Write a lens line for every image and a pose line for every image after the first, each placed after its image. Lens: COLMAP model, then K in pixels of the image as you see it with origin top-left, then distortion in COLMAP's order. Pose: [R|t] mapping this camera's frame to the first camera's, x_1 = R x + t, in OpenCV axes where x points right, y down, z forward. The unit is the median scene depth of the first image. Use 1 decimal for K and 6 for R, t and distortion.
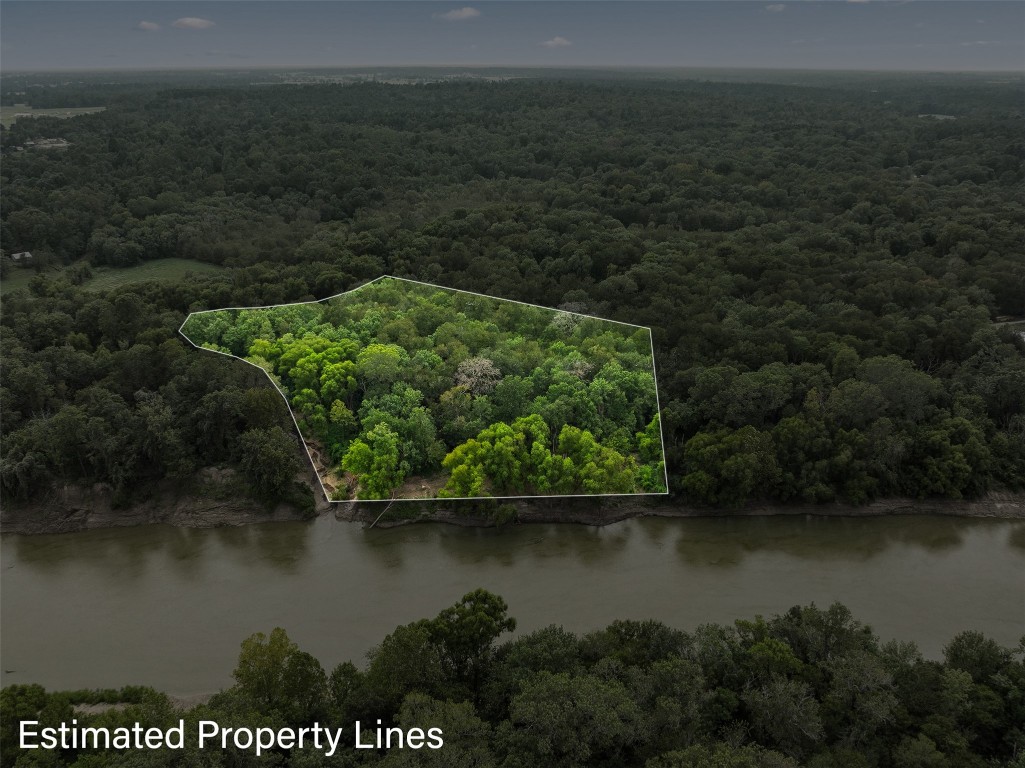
lens RADIAL K [[710.1, 0, 512.5], [0, 710.1, 384.0], [0, 0, 1]] dist [-0.042562, 0.004462]
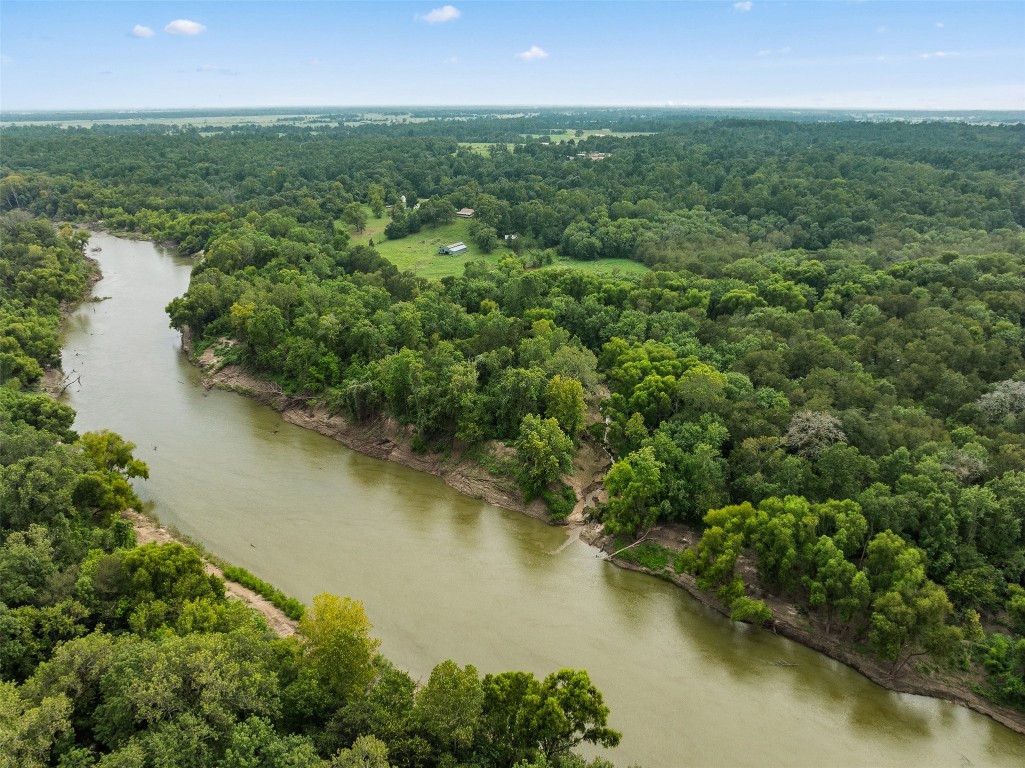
lens RADIAL K [[710.1, 0, 512.5], [0, 710.1, 384.0], [0, 0, 1]] dist [-0.042562, 0.004462]
pose [[0.749652, 0.242063, -0.615976, 0.160949], [-0.270675, 0.961453, 0.048410, -0.011927], [0.603951, 0.130439, 0.786276, 0.183231]]
